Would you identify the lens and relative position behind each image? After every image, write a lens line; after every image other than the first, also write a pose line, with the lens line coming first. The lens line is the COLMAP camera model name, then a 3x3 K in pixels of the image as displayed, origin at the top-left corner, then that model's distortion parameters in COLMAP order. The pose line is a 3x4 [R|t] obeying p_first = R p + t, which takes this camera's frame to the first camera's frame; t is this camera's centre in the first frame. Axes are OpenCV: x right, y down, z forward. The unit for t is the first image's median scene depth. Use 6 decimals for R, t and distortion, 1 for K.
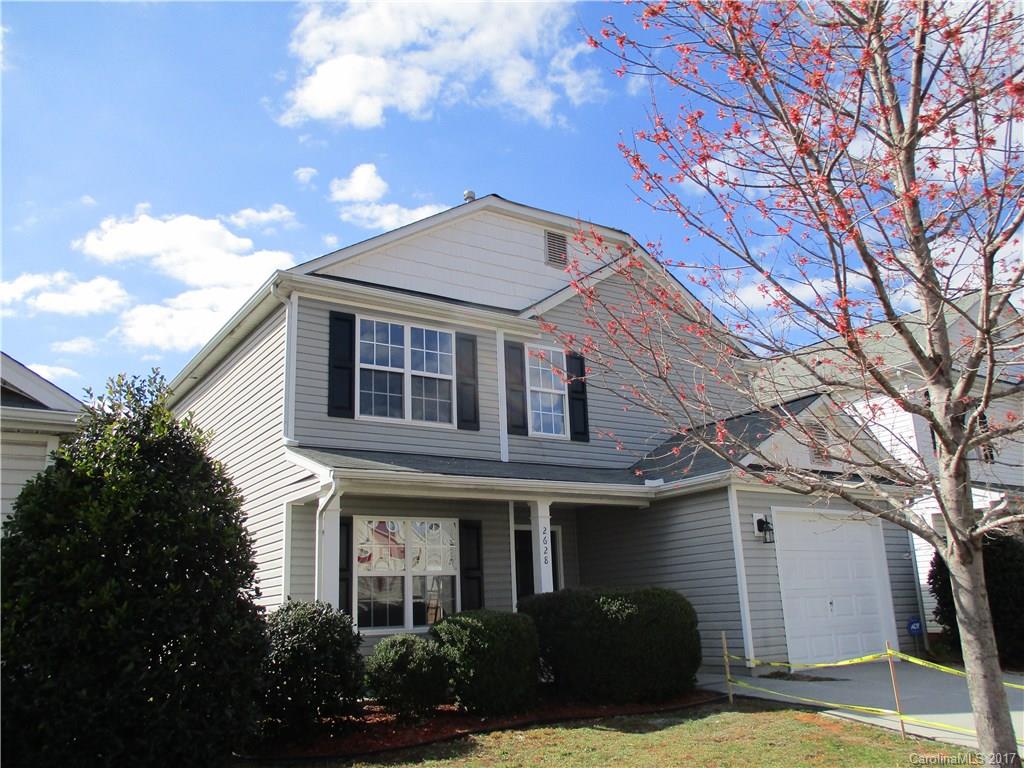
lens RADIAL K [[874.3, 0, 509.7], [0, 874.3, 385.4], [0, 0, 1]] dist [-0.043142, 0.018380]
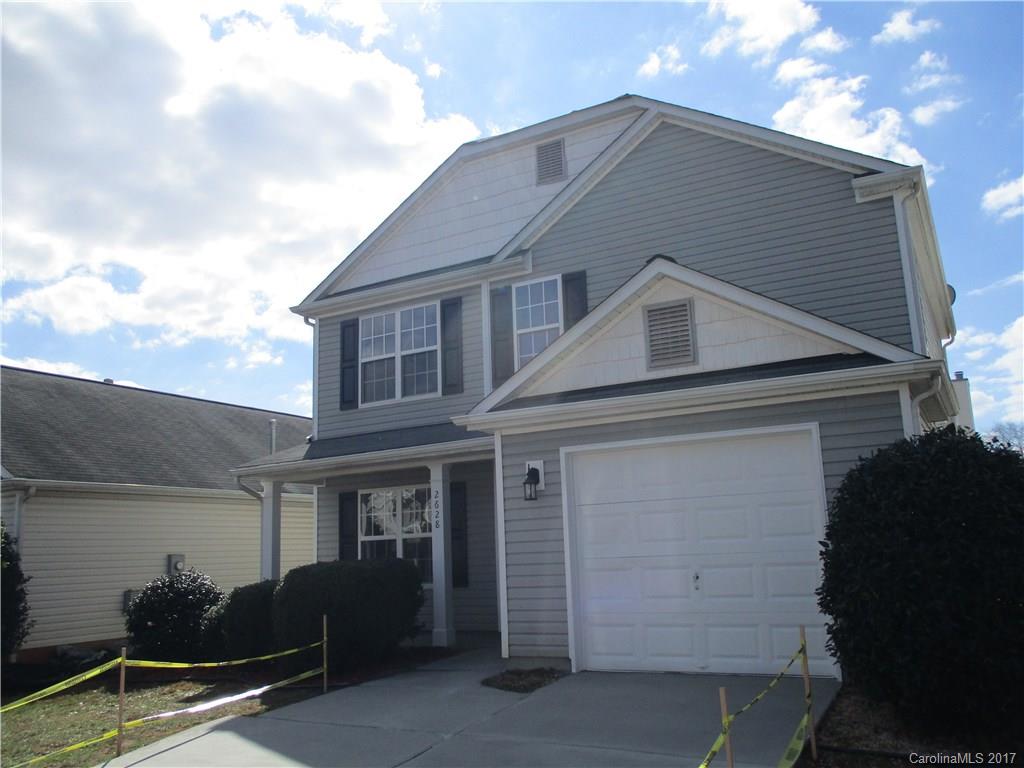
lens RADIAL K [[874.3, 0, 517.2], [0, 874.3, 383.6], [0, 0, 1]] dist [-0.043142, 0.018380]
pose [[0.448358, -0.154874, -0.880335, 0.903507], [0.252330, 0.966748, -0.041564, 0.102638], [0.857499, -0.203499, 0.472528, 0.597095]]
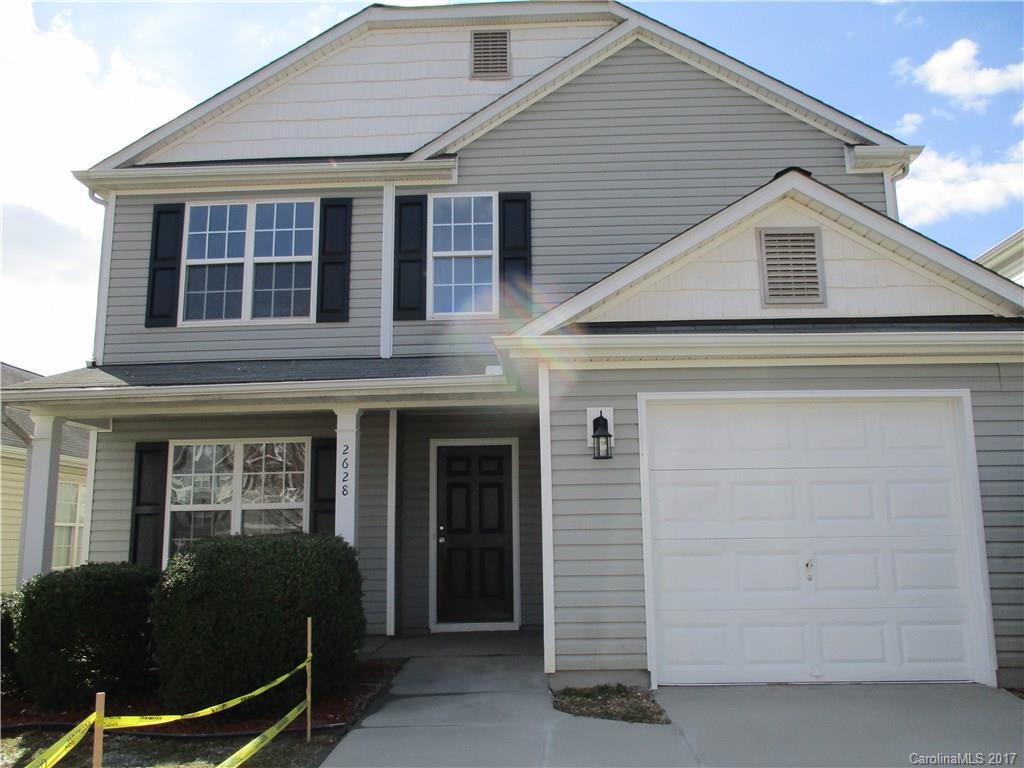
lens RADIAL K [[874.3, 0, 517.4], [0, 874.3, 385.3], [0, 0, 1]] dist [-0.043142, 0.018380]
pose [[0.806898, -0.078268, -0.585483, 0.541455], [0.137255, 0.988896, 0.056965, 0.086401], [0.574524, -0.126325, 0.808681, 0.473023]]
